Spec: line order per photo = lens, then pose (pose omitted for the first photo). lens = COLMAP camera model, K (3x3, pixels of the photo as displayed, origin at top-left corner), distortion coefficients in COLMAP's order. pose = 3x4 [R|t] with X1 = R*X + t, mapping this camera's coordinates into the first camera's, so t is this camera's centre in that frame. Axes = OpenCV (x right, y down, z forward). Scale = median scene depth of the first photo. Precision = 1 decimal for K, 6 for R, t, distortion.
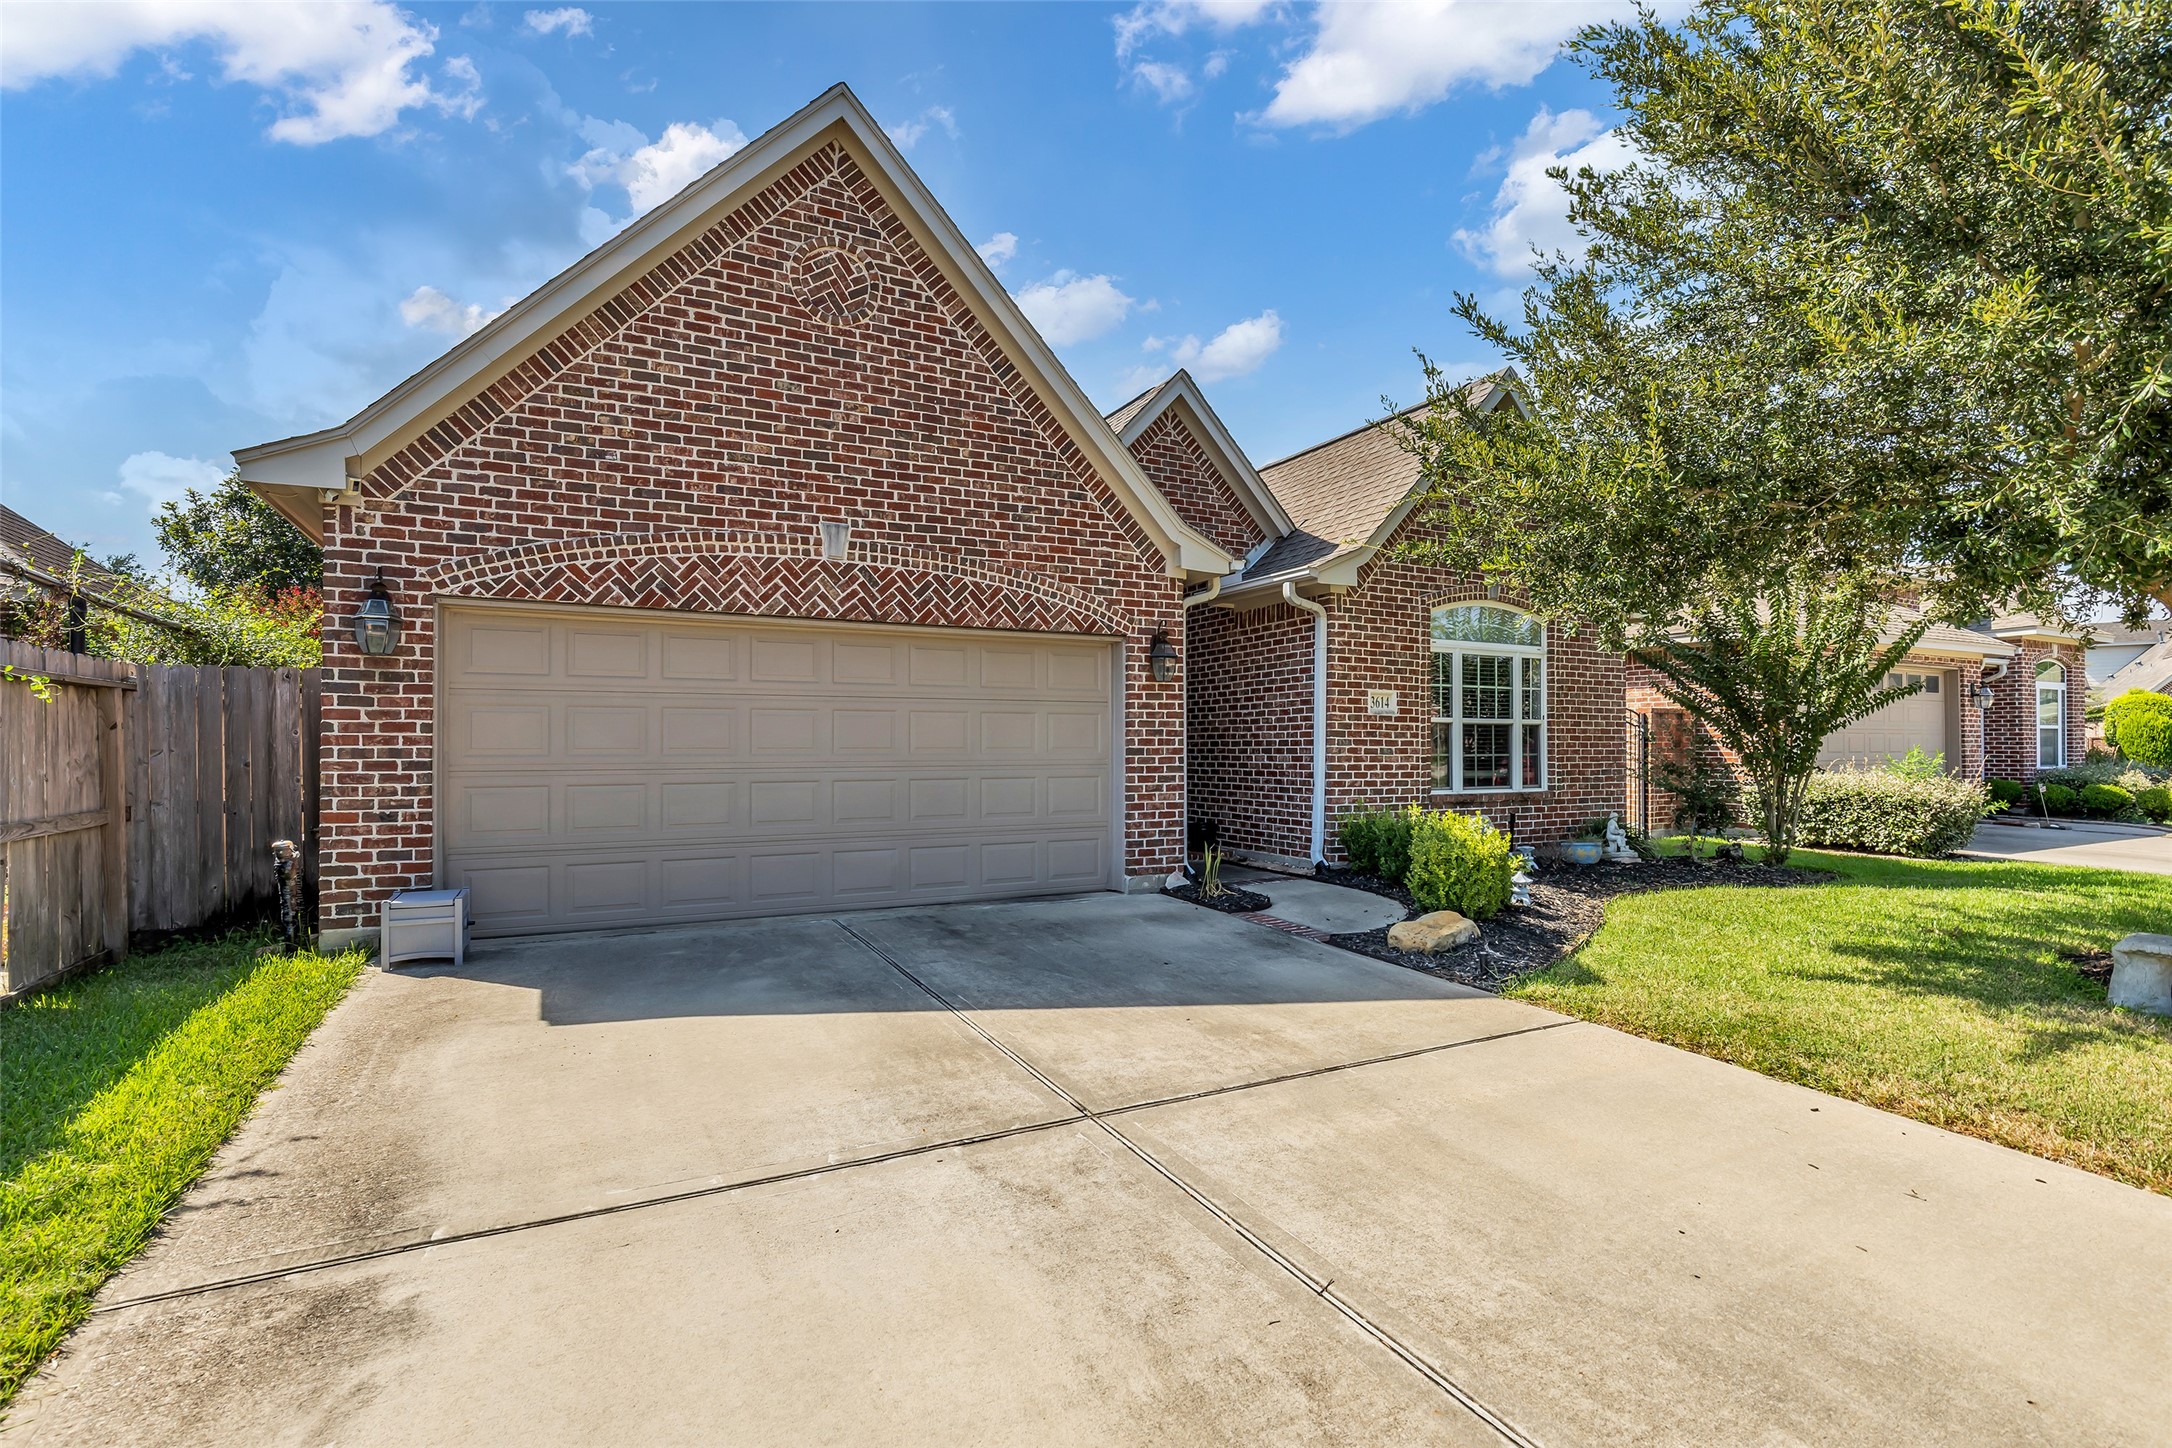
lens RADIAL K [[986.0, 0, 1095.2], [0, 986.0, 730.1], [0, 0, 1]] dist [-0.015934, 0.000988]
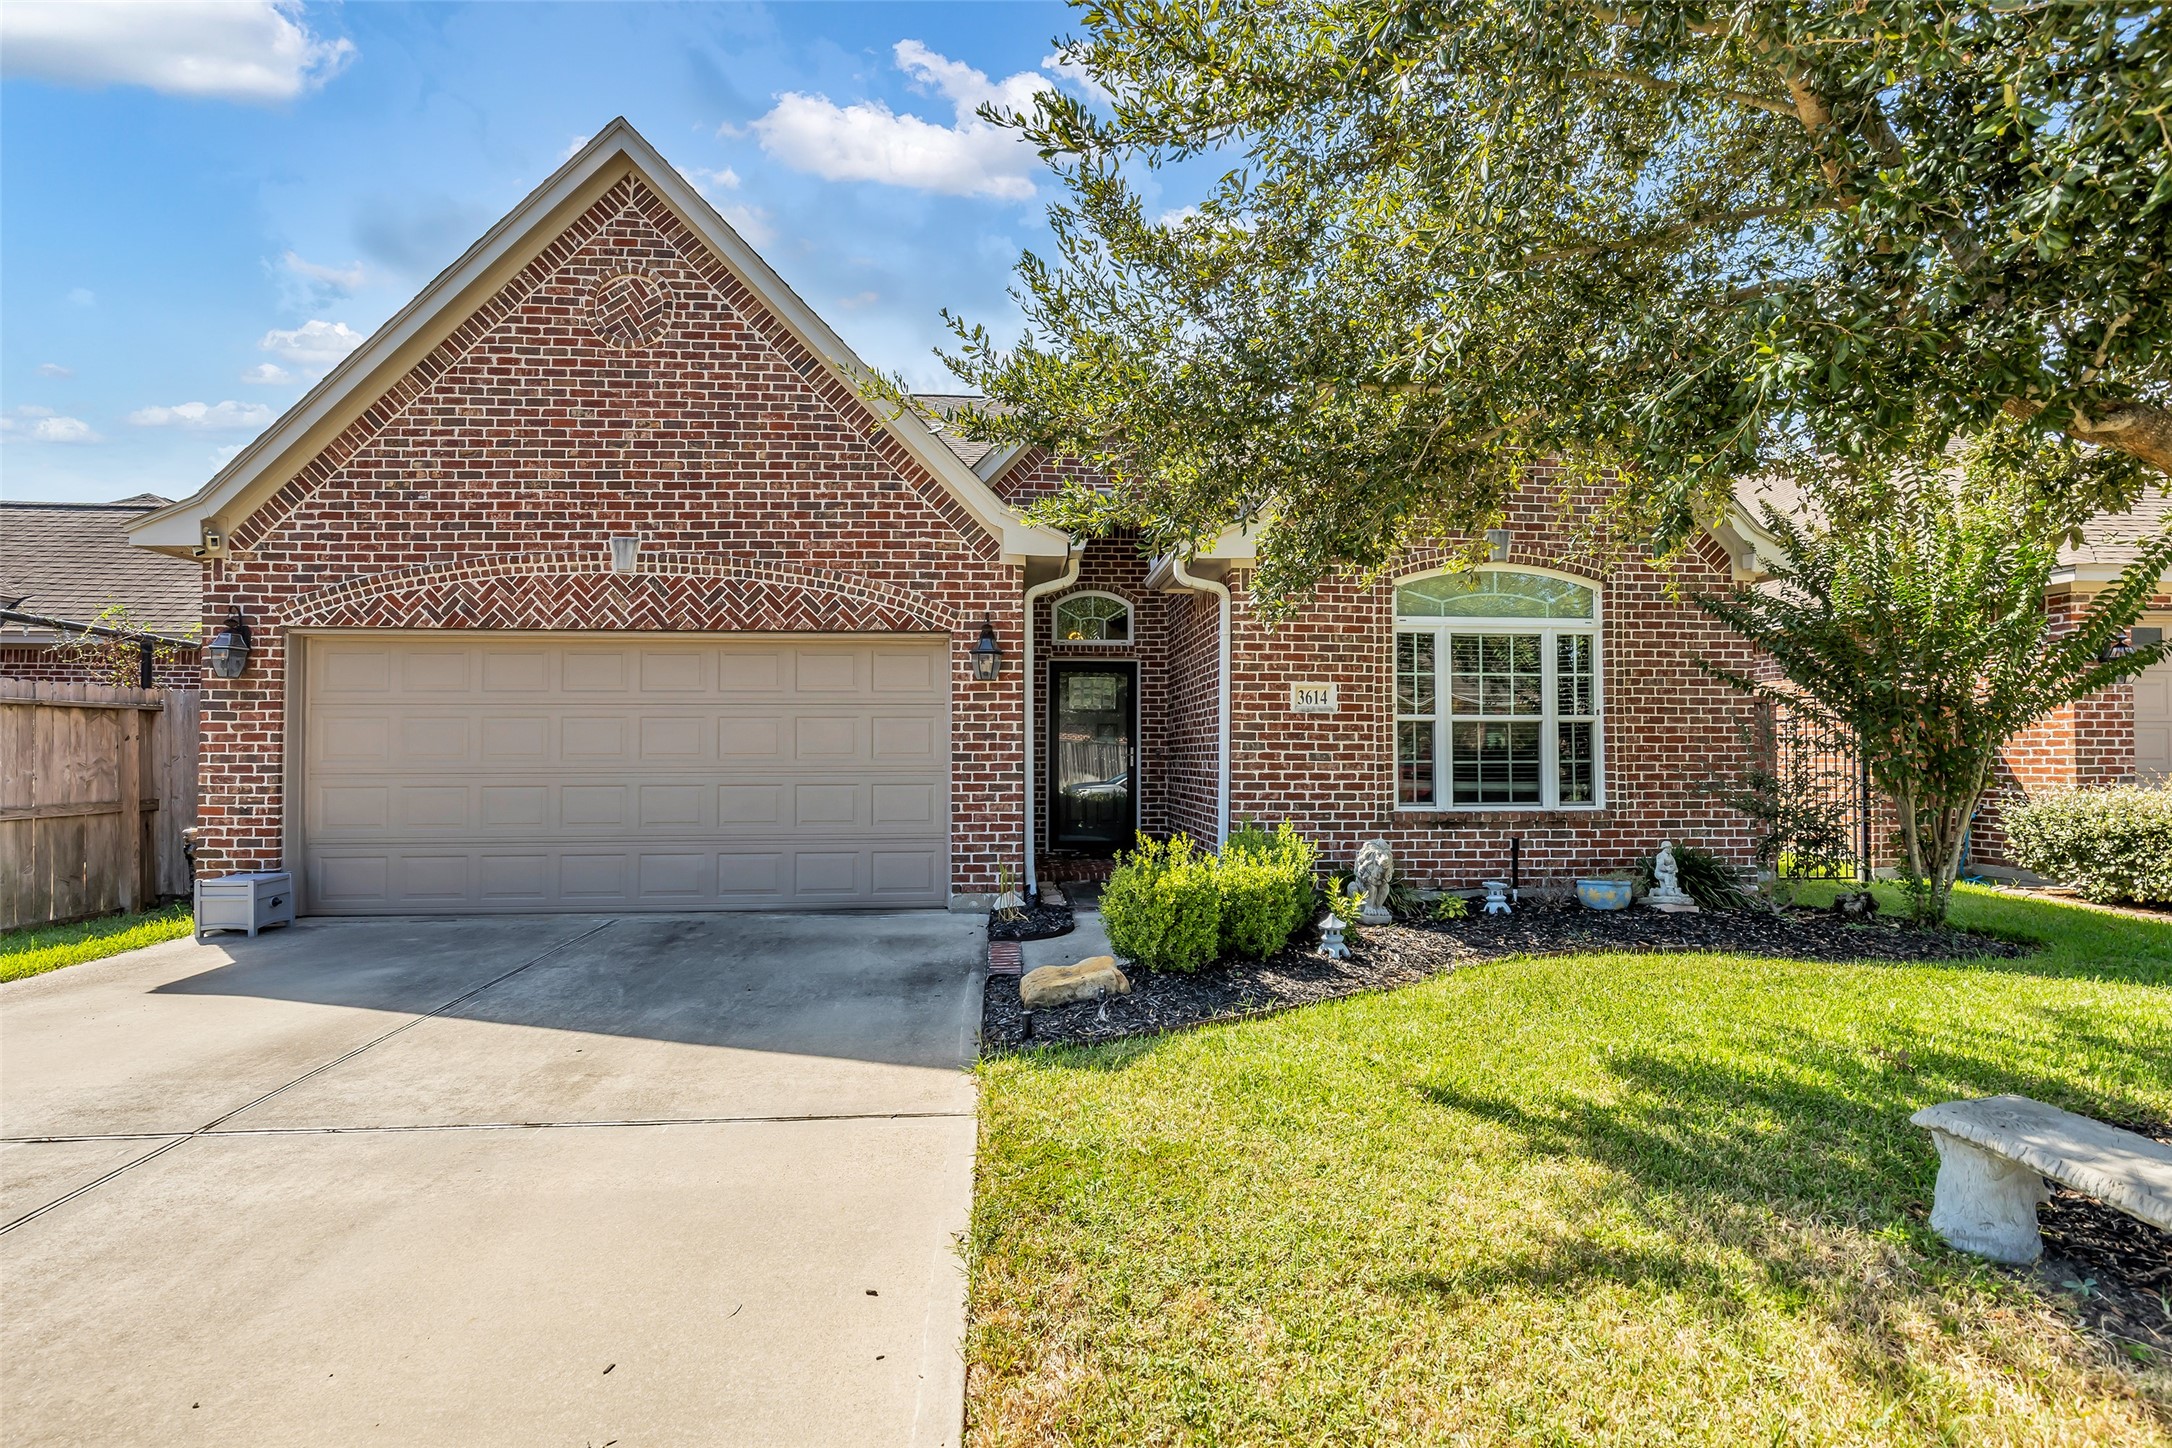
lens RADIAL K [[986.0, 0, 1095.2], [0, 986.0, 730.1], [0, 0, 1]] dist [-0.015934, 0.000988]
pose [[0.922316, -0.013461, -0.386202, 0.595412], [0.008883, 0.999868, -0.013635, 0.011692], [0.386334, 0.009146, 0.922314, 0.238054]]
